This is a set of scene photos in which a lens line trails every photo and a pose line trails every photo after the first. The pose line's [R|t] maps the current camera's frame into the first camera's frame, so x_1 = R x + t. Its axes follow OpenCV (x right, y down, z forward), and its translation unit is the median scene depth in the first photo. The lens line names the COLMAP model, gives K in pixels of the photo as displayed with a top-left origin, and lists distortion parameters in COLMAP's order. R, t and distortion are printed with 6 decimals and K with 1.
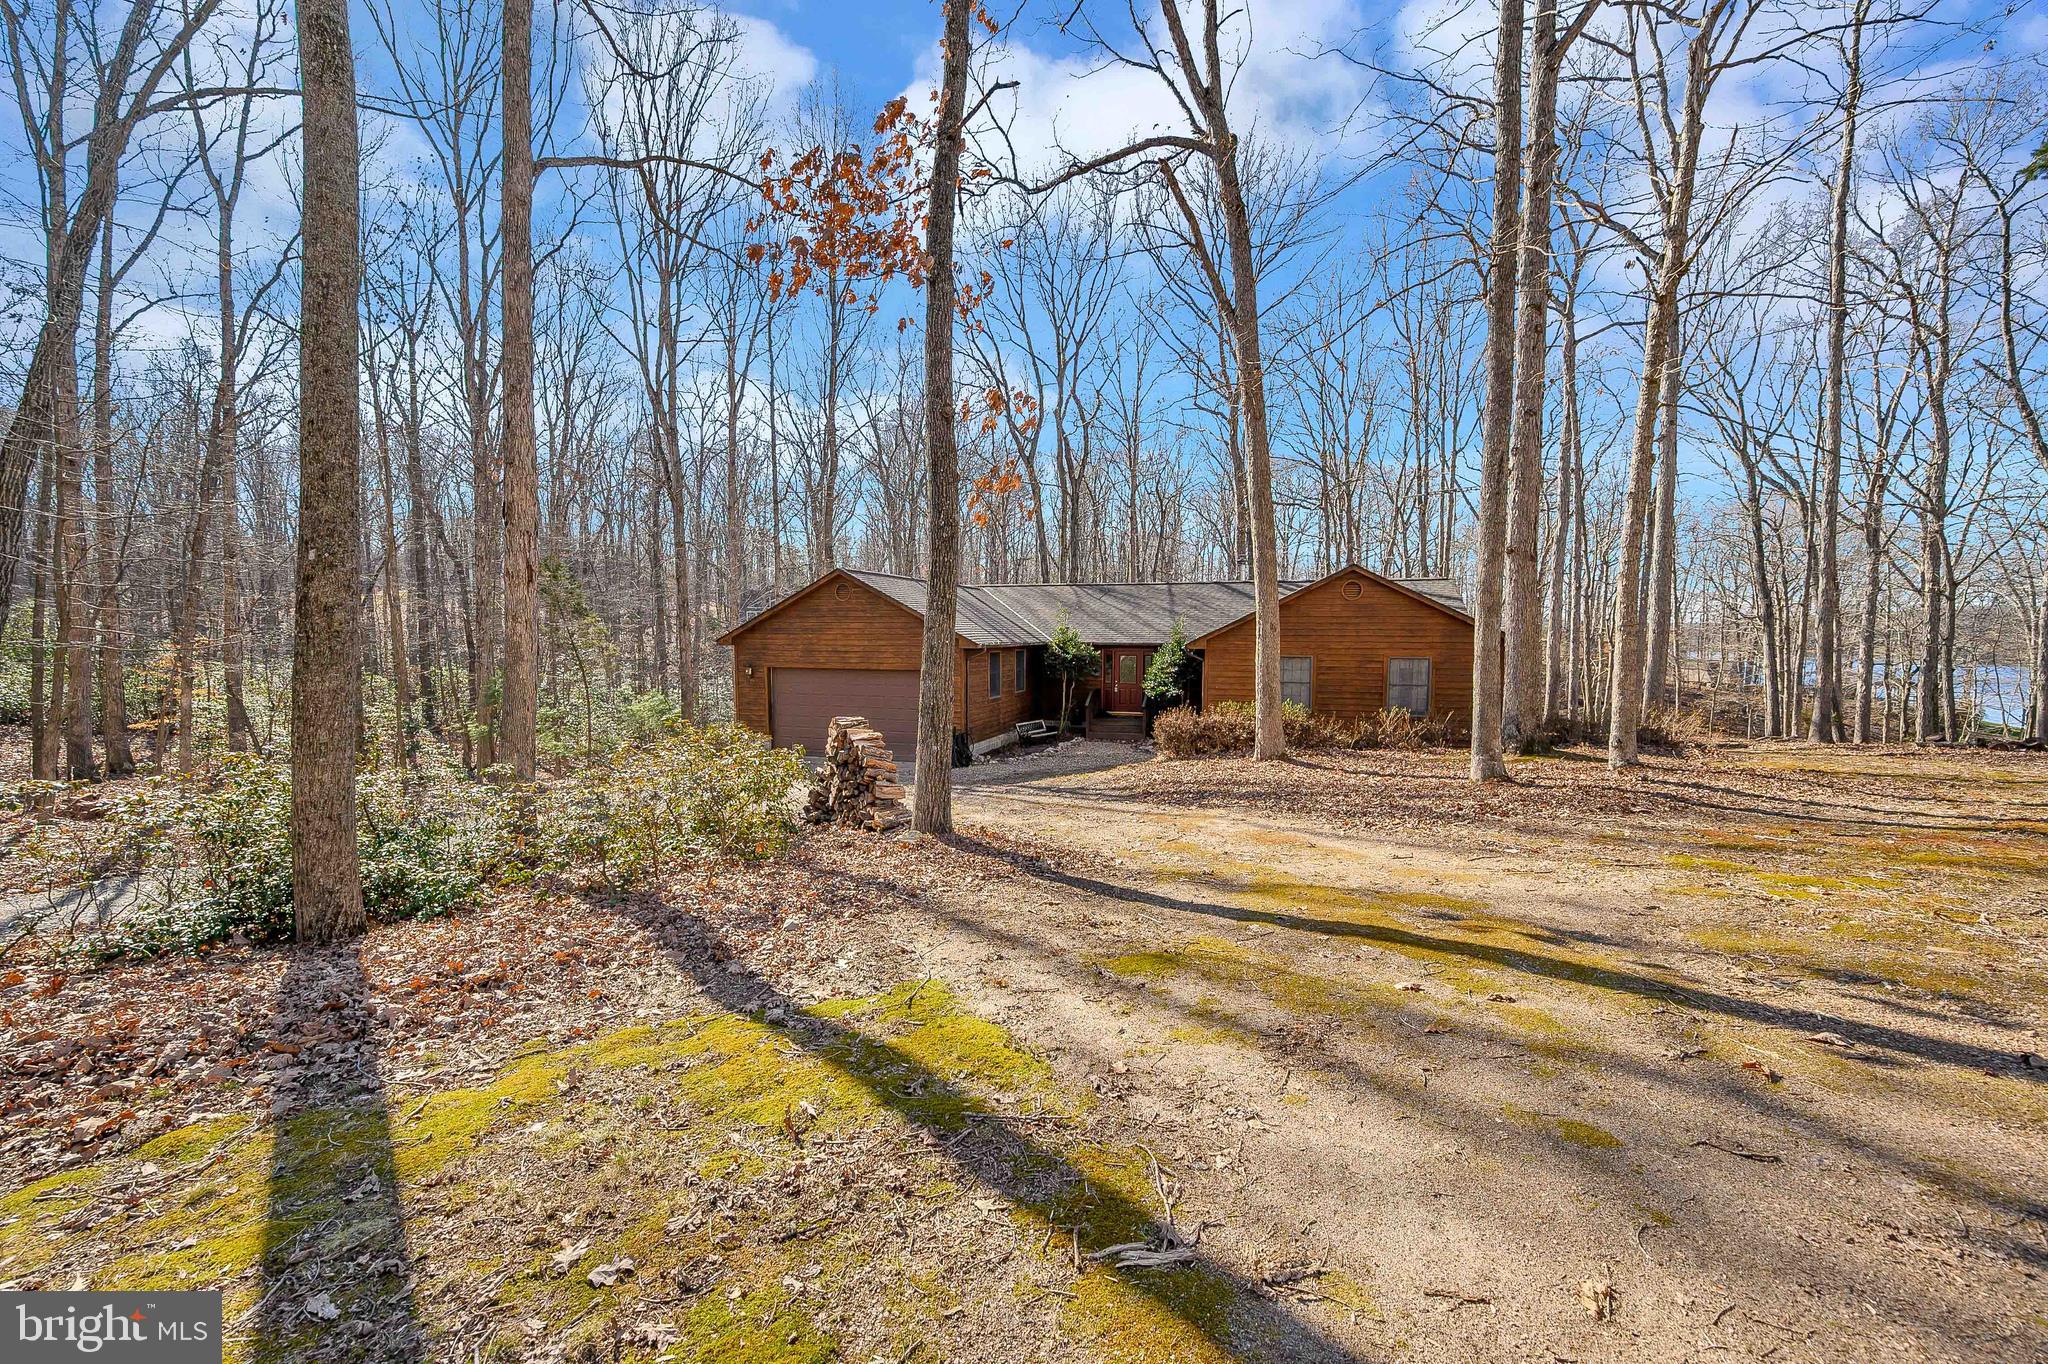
lens RADIAL K [[831.7, 0, 1015.3], [0, 831.7, 680.0], [0, 0, 1]] dist [0.001155, 0.000304]
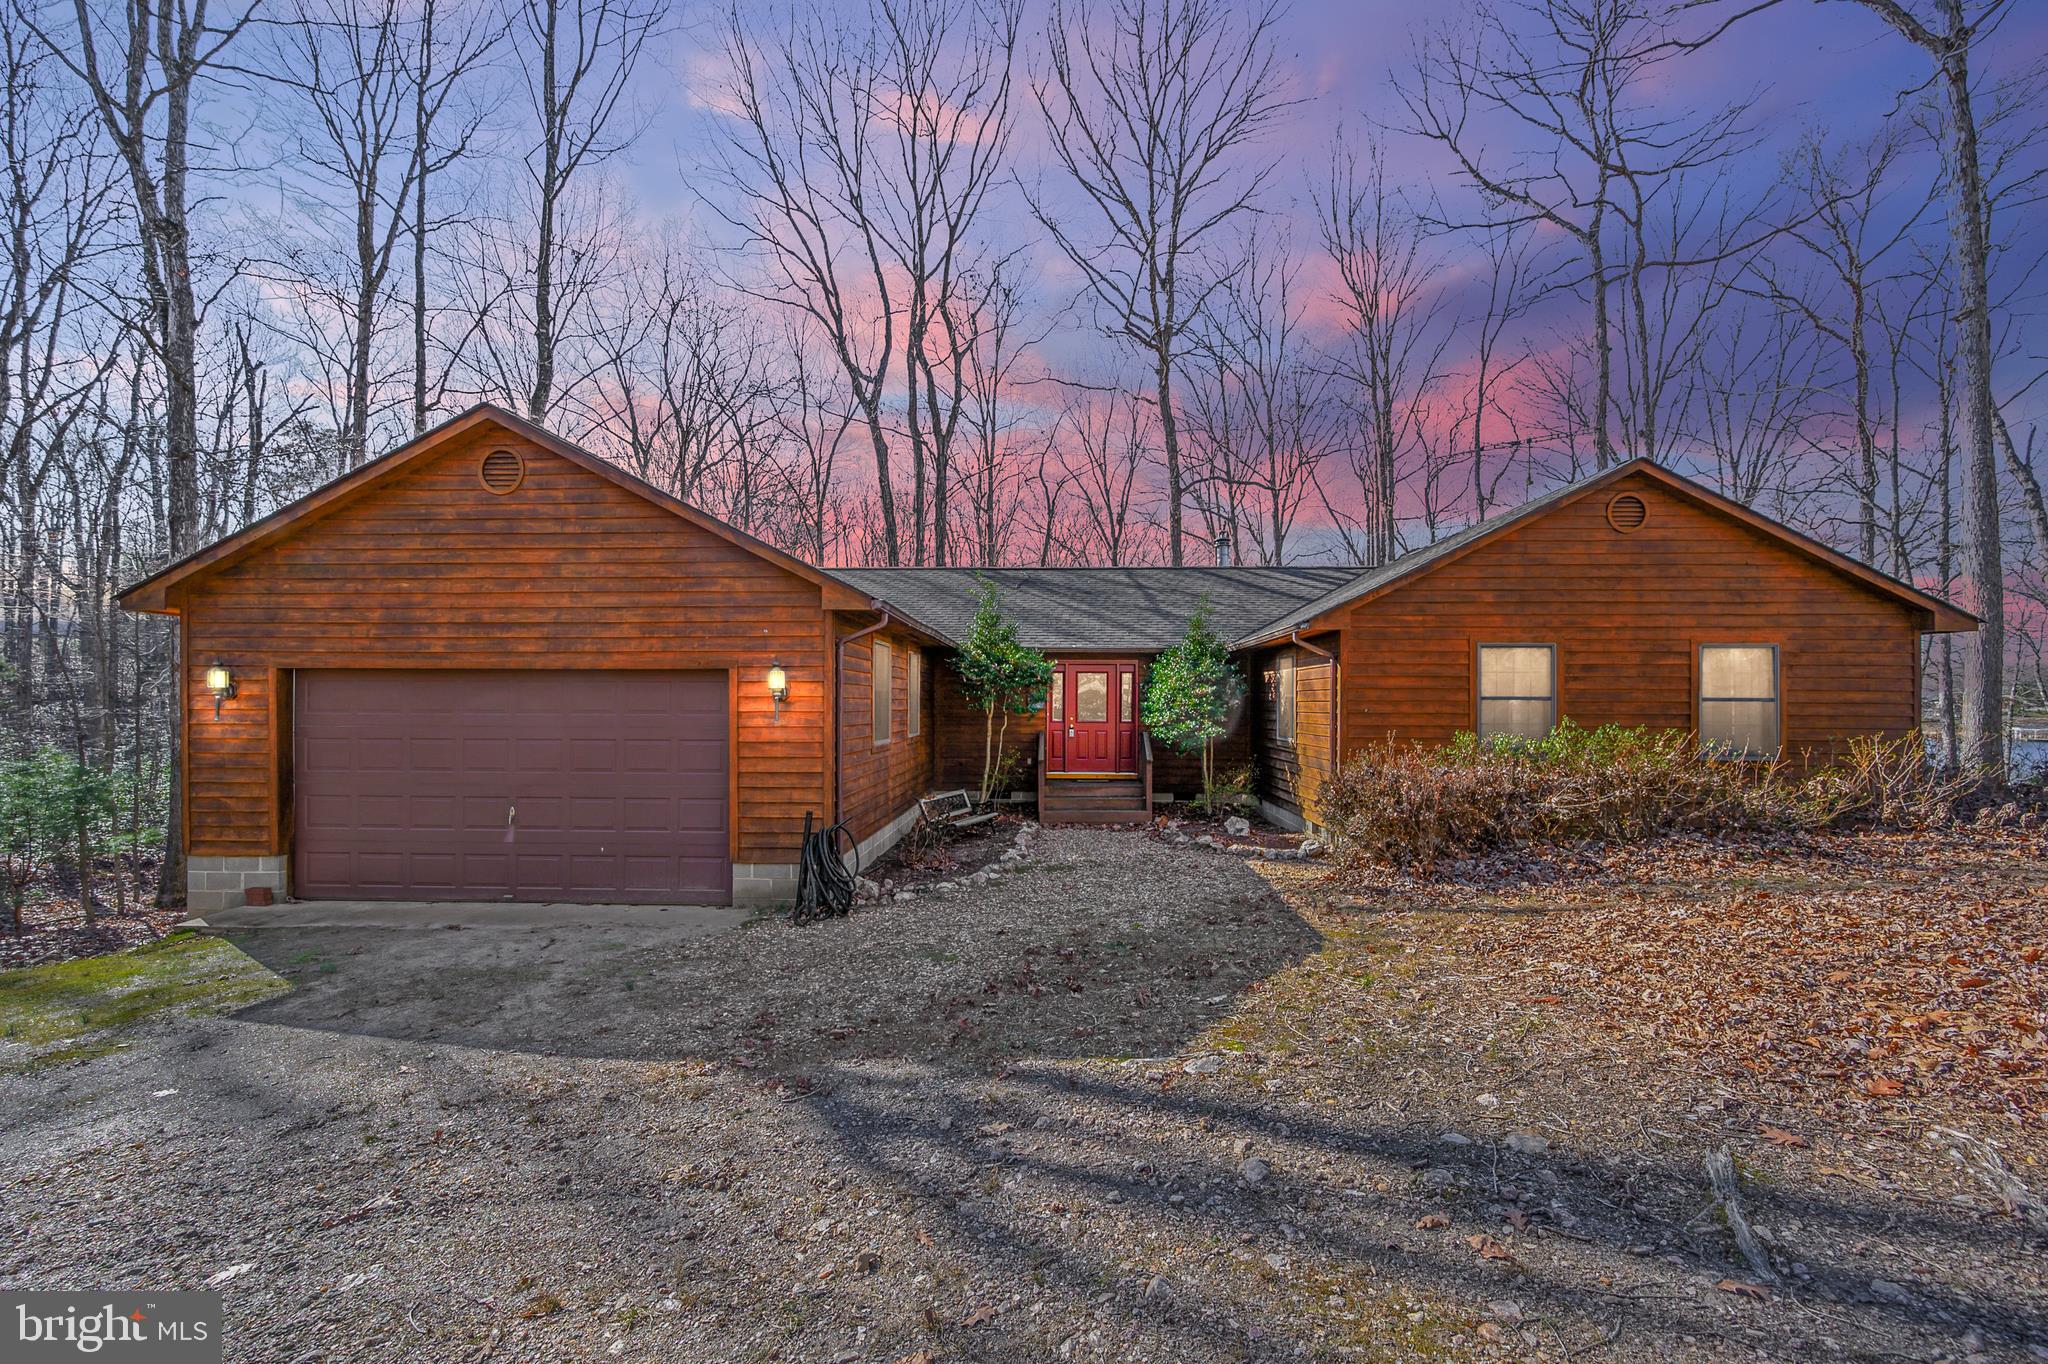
lens RADIAL K [[831.7, 0, 1024.6], [0, 831.7, 691.6], [0, 0, 1]] dist [0.001155, 0.000304]
pose [[0.962376, 0.004982, 0.271674, -0.070082], [0.014471, 0.997473, -0.069556, 0.024796], [-0.271334, 0.070870, 0.959872, 0.516053]]
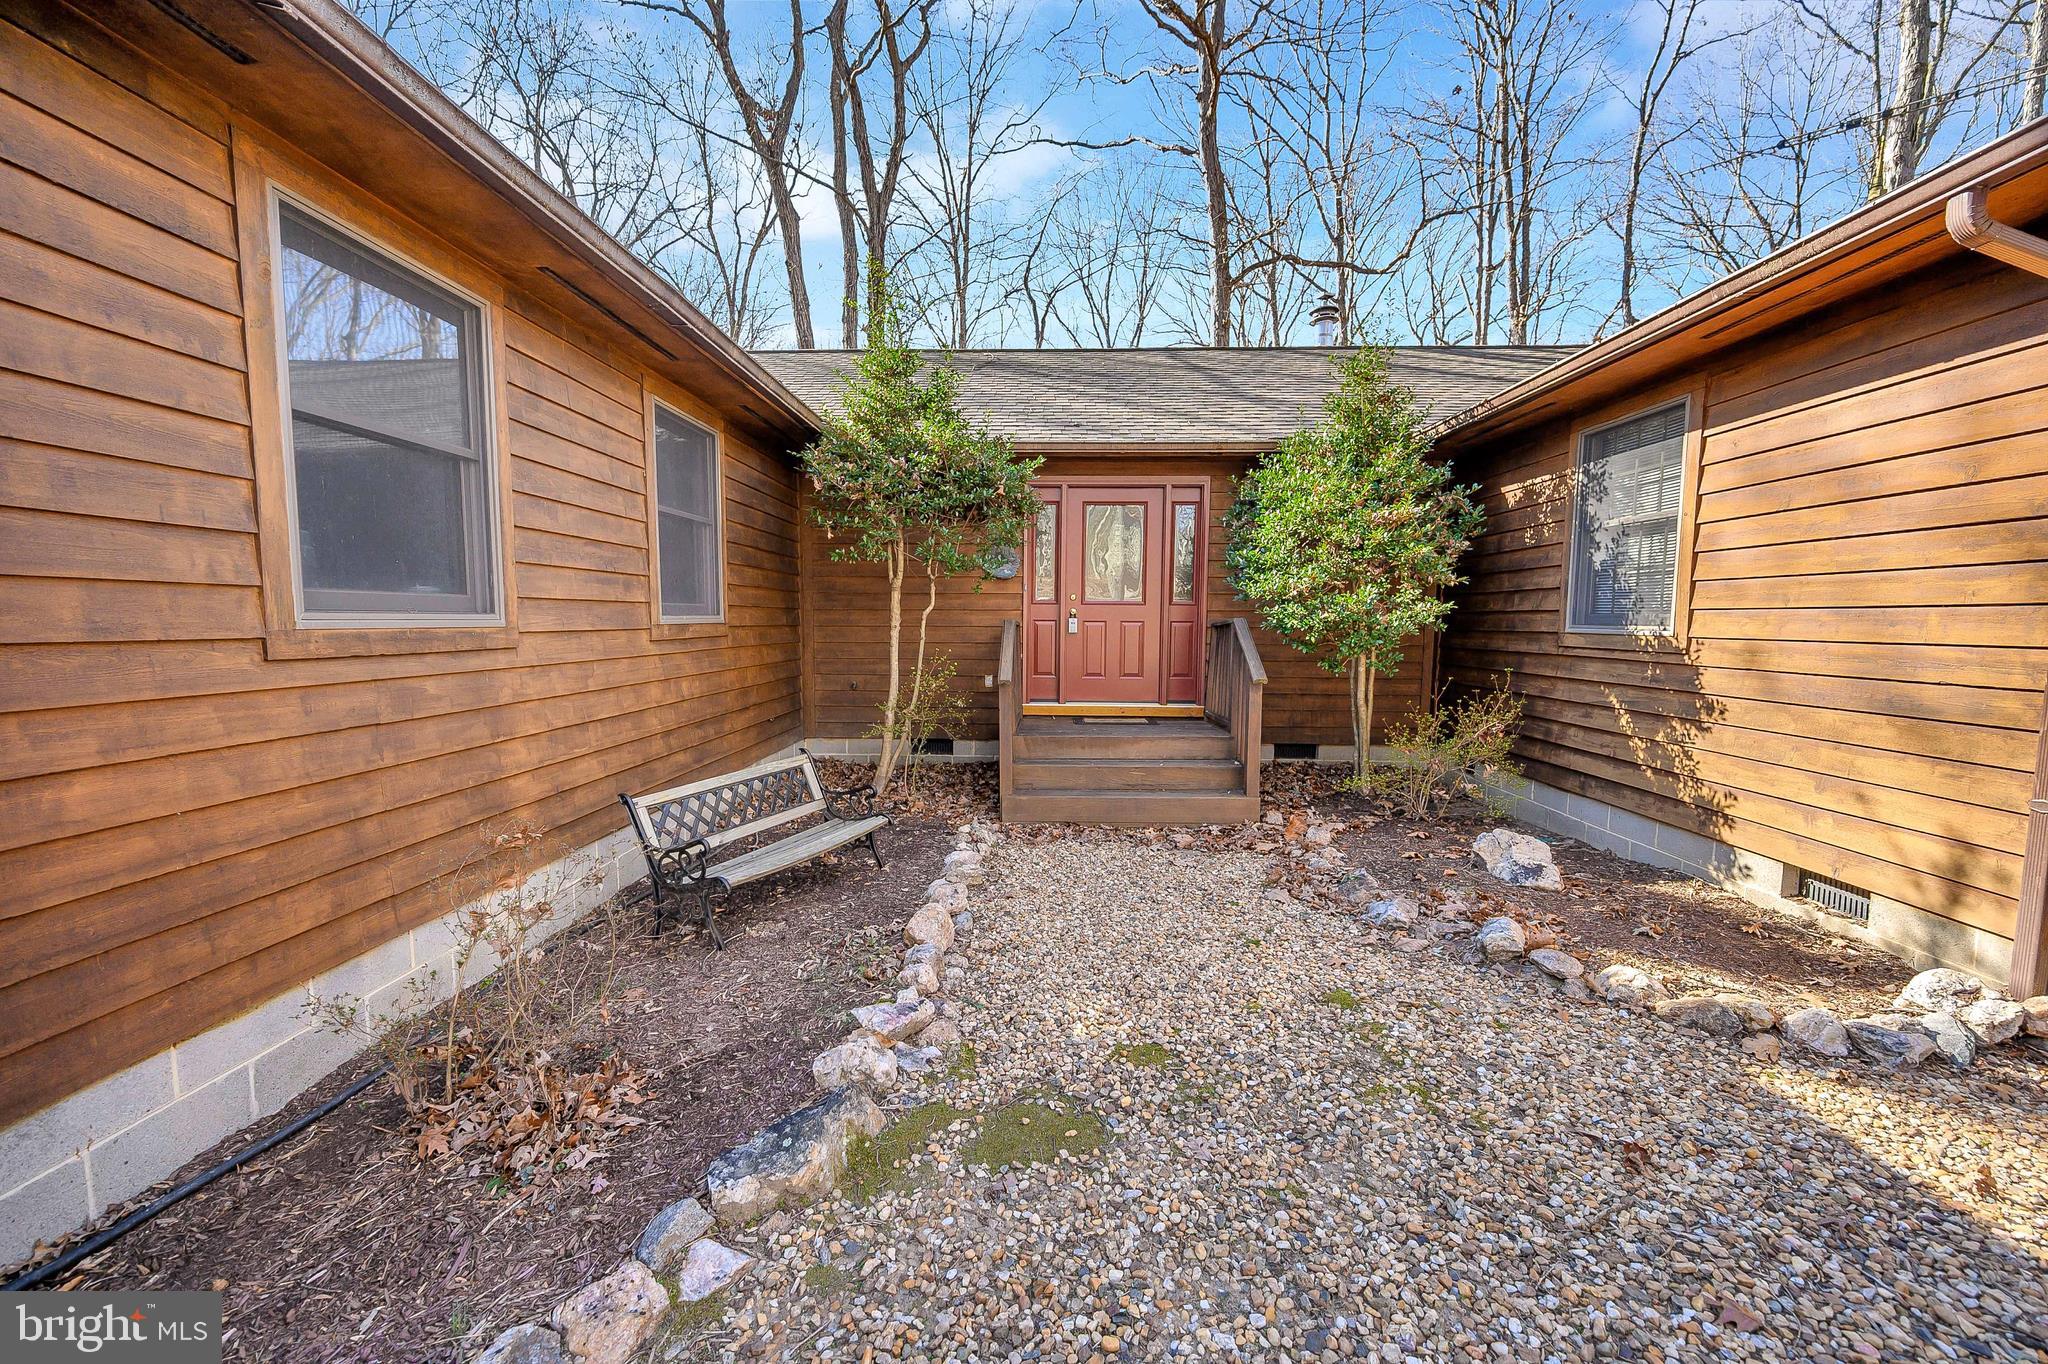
lens RADIAL K [[831.7, 0, 1019.6], [0, 831.7, 668.5], [0, 0, 1]] dist [0.001155, 0.000304]
pose [[0.961362, -0.013231, 0.274967, 0.029137], [0.013081, 0.999912, 0.002381, 0.027910], [-0.274975, 0.001307, 0.961451, 0.816062]]
